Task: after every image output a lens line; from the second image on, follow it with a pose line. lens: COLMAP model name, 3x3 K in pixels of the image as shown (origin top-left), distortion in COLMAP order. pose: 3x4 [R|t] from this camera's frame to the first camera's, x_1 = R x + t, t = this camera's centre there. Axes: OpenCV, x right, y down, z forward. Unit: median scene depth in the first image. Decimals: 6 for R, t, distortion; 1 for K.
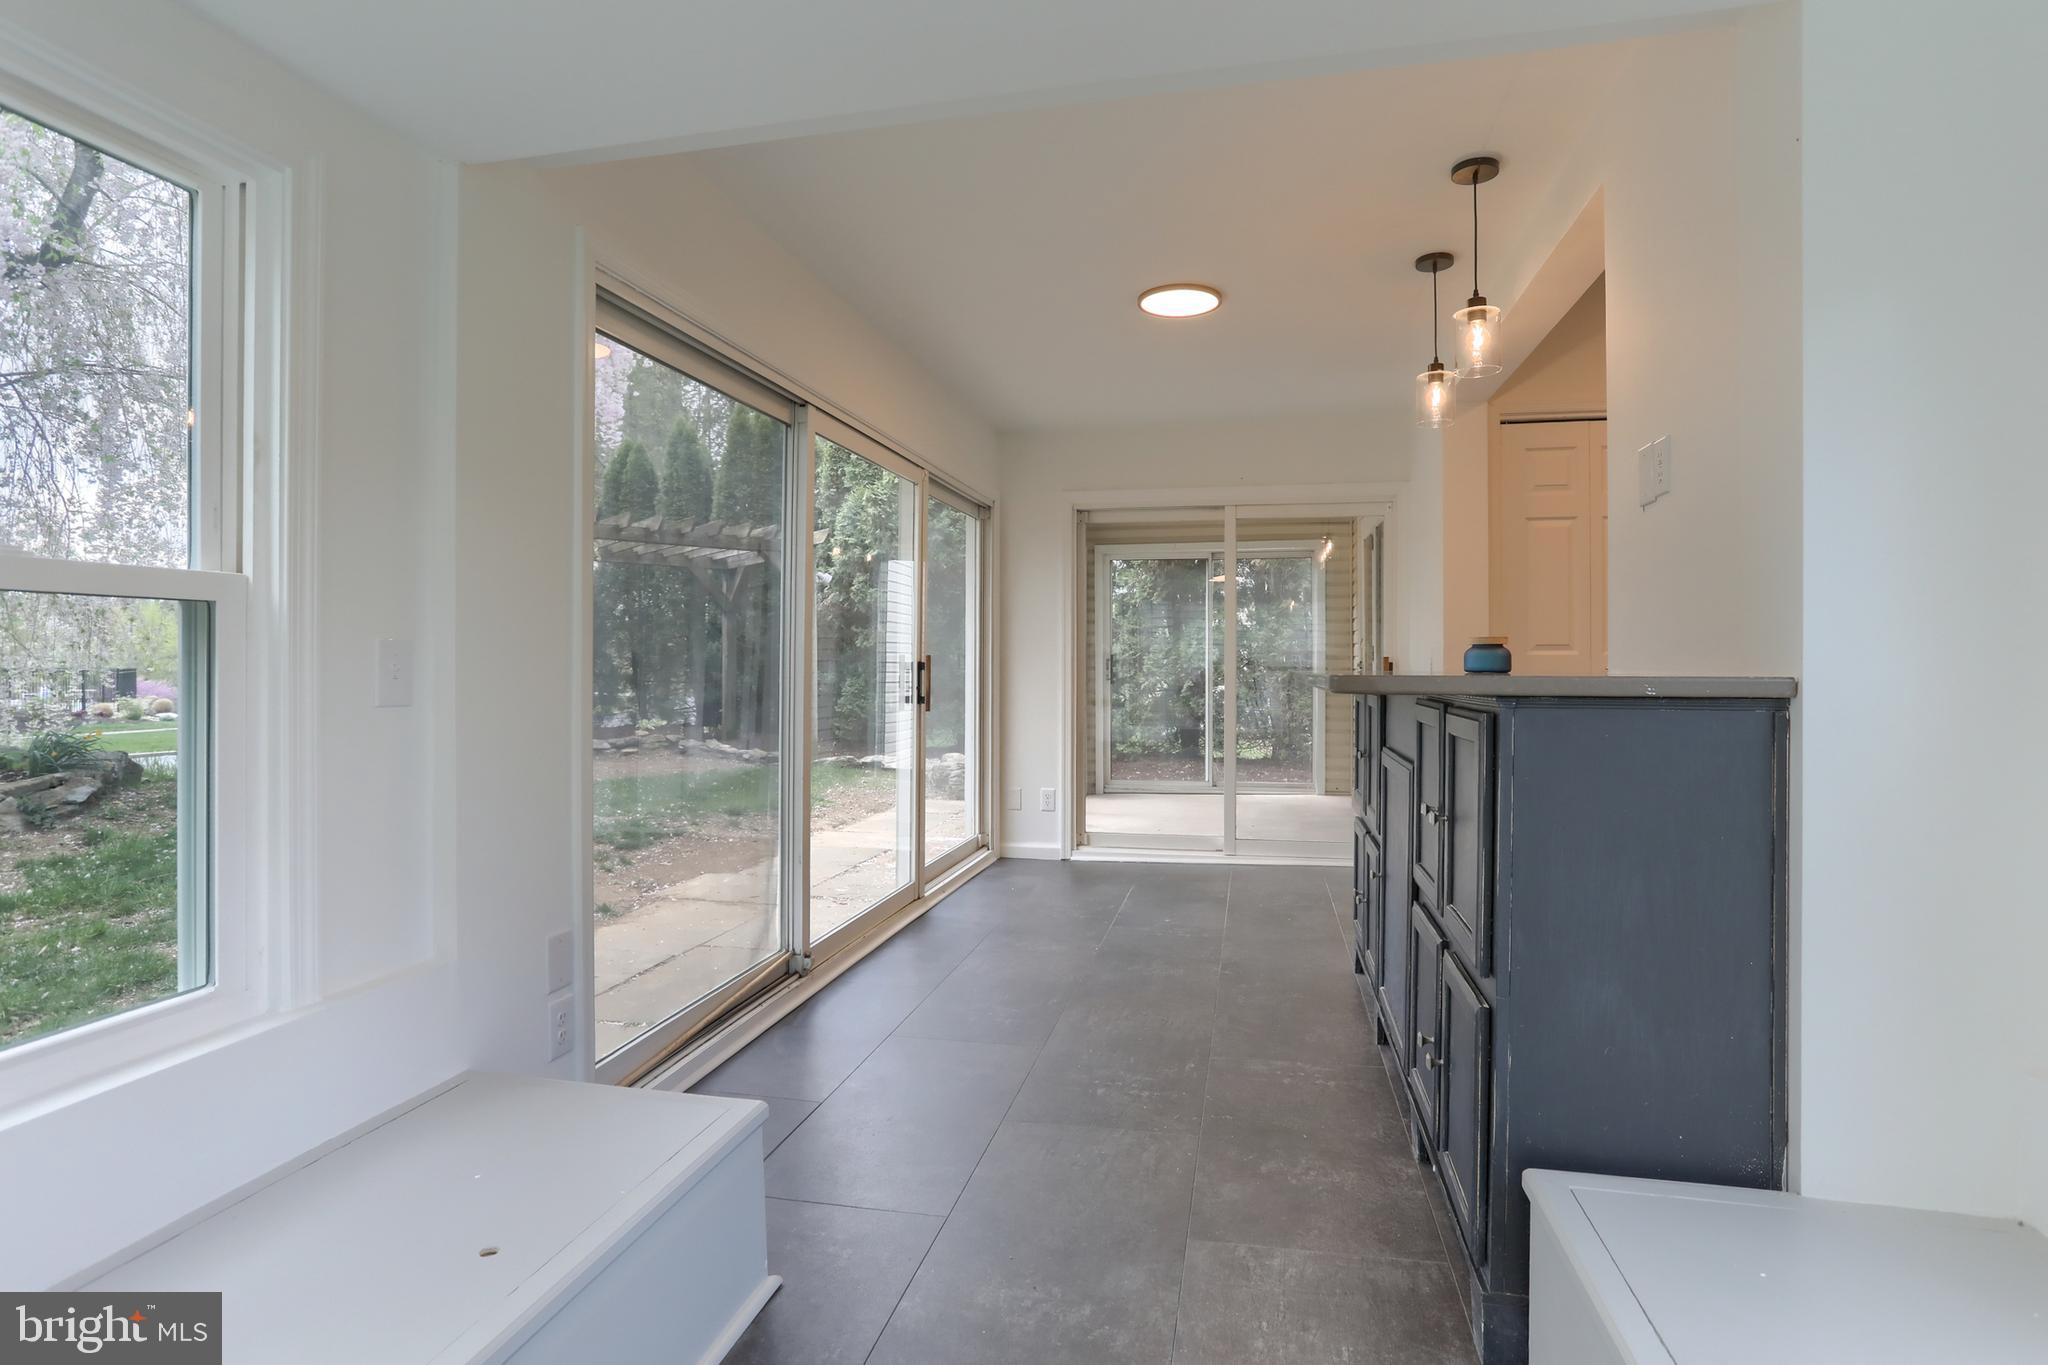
lens RADIAL K [[1019.5, 0, 1033.0], [0, 1019.5, 671.5], [0, 0, 1]] dist [-0.051241, 0.027803]
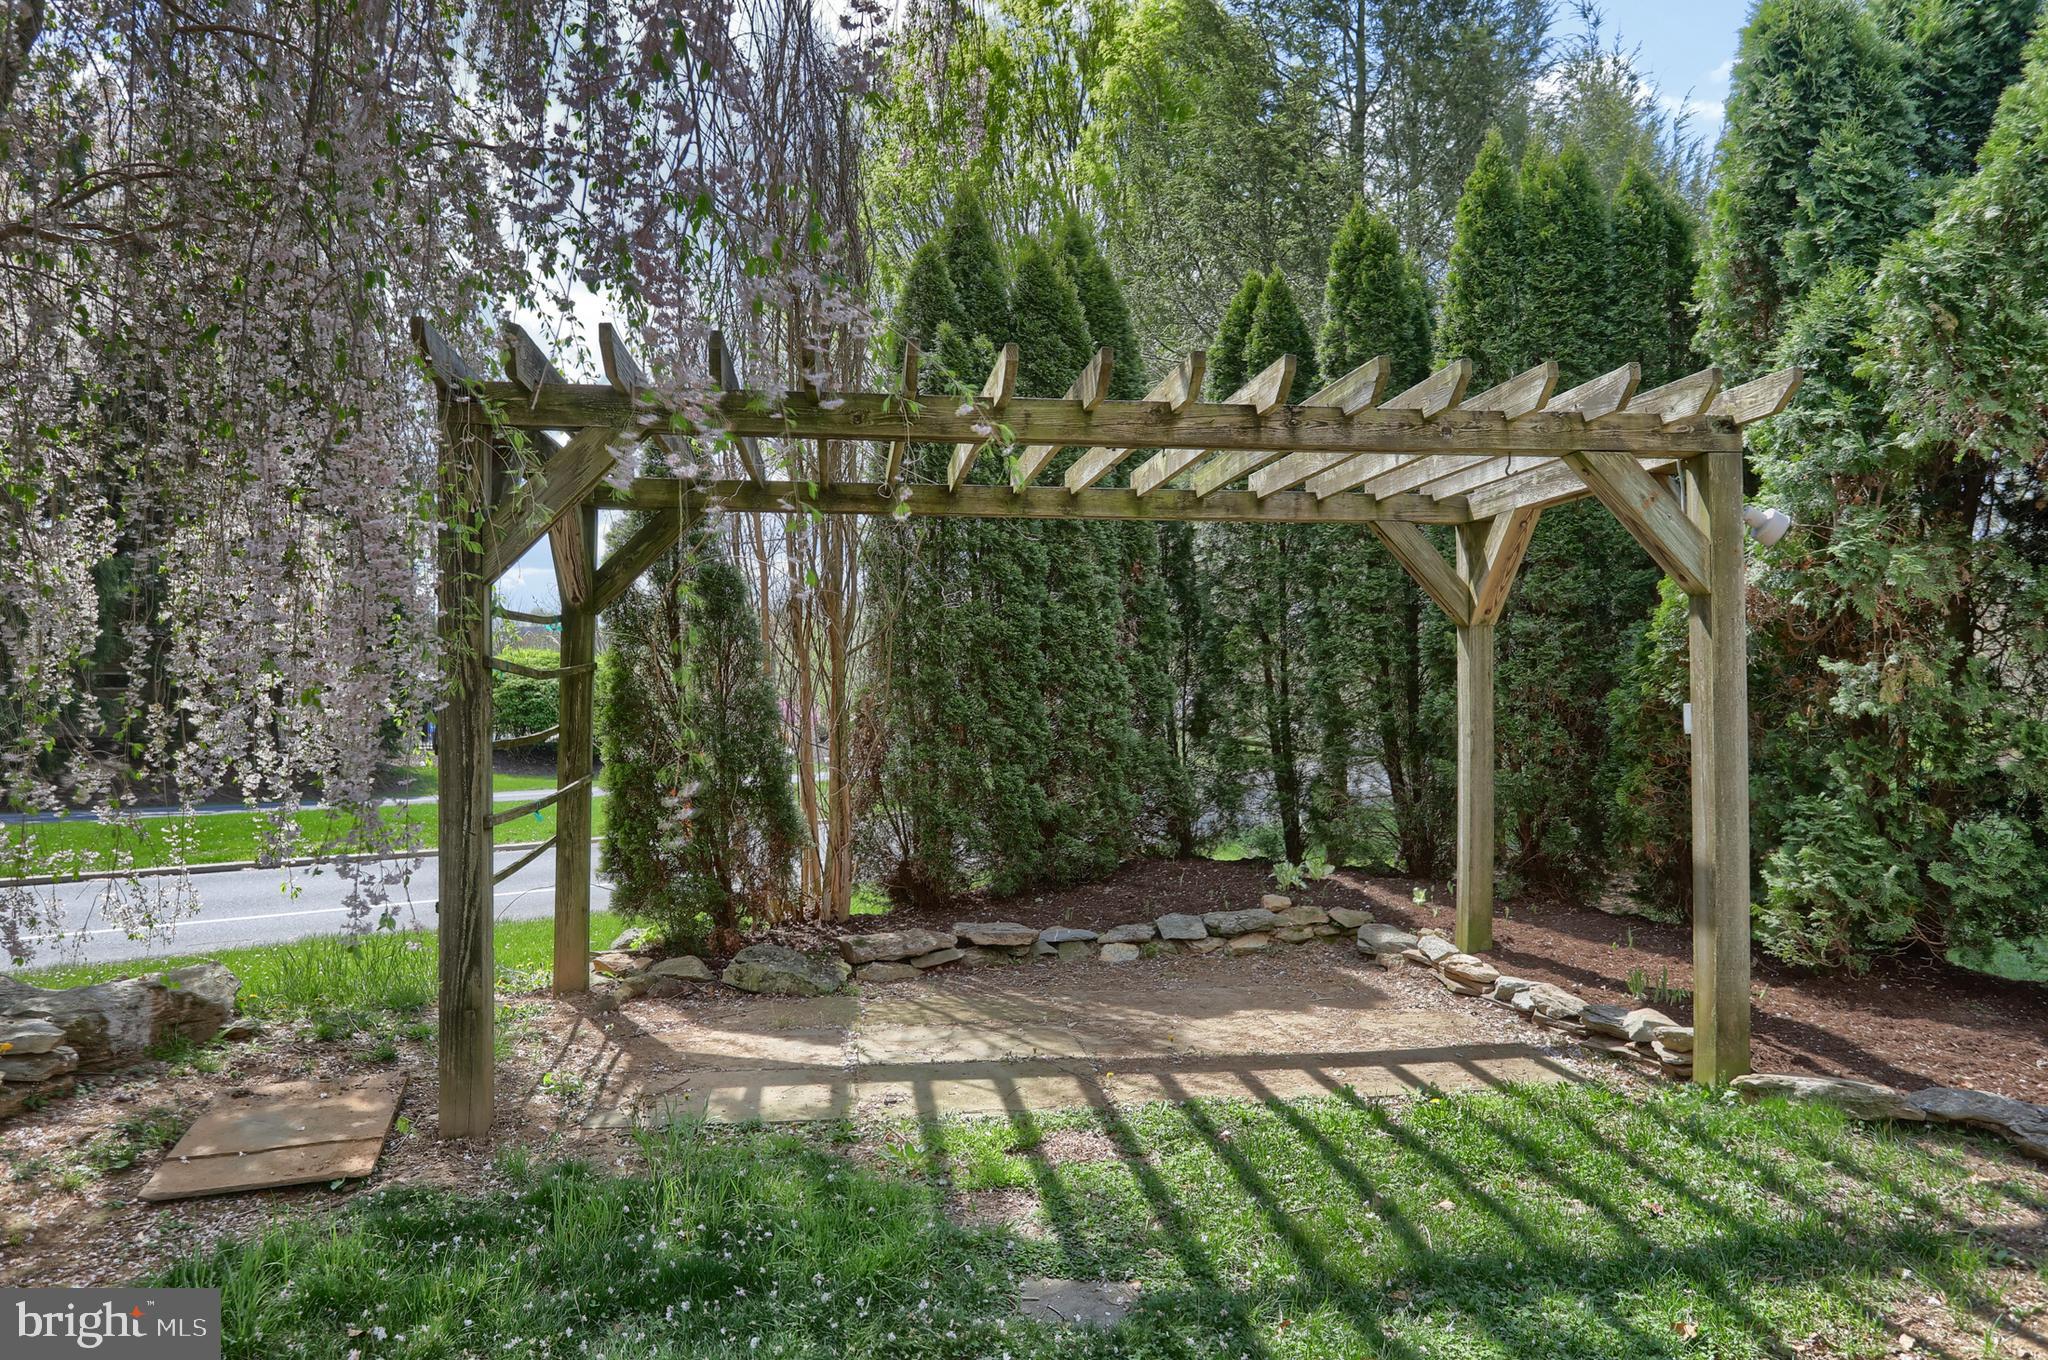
lens RADIAL K [[1403.0, 0, 1024.0], [0, 1403.0, 680.0], [0, 0, 1]] dist [-0.003016, -0.000941]
pose [[0.832093, -0.004514, -0.554618, -0.141304], [0.001673, 0.999983, -0.005629, -0.034384], [0.554634, 0.003756, 0.832086, 0.440968]]
